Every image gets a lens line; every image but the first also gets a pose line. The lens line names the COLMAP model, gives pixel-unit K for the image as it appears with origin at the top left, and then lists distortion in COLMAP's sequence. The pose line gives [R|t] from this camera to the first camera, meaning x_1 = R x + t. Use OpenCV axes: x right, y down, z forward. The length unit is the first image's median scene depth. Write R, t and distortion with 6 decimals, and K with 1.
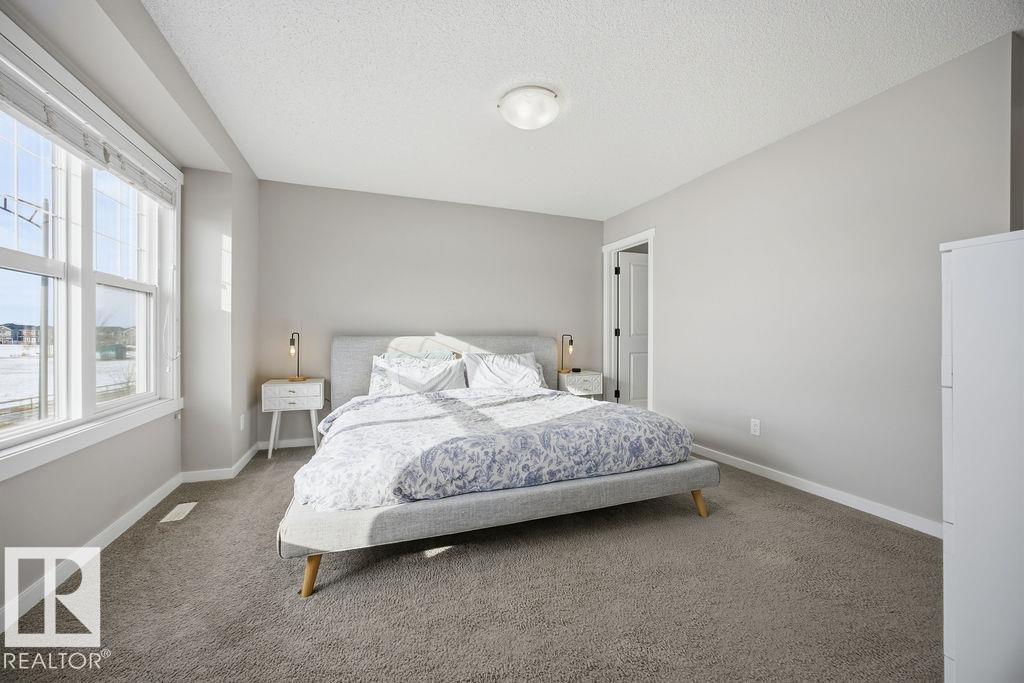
lens RADIAL K [[397.2, 0, 517.9], [0, 397.2, 333.2], [0, 0, 1]] dist [-0.019141, 0.005307]
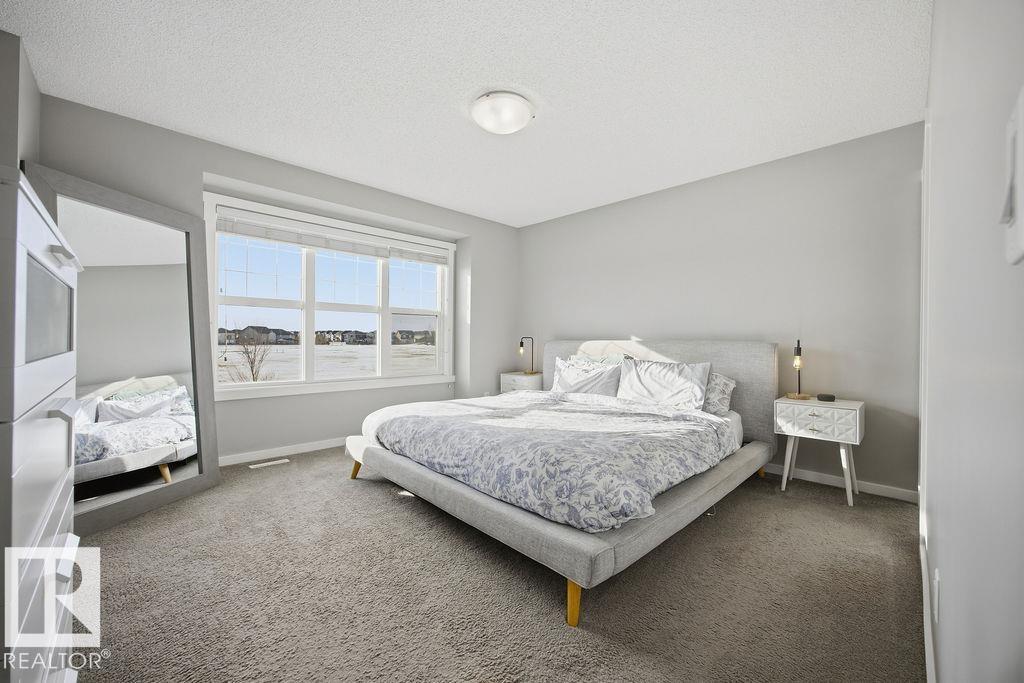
lens RADIAL K [[397.2, 0, 512.2], [0, 397.2, 340.2], [0, 0, 1]] dist [-0.019141, 0.005307]
pose [[0.394154, 0.002154, -0.919042, 0.964206], [0.001394, 0.999995, 0.002941, 0.006864], [0.919043, -0.002440, 0.394149, 0.627603]]
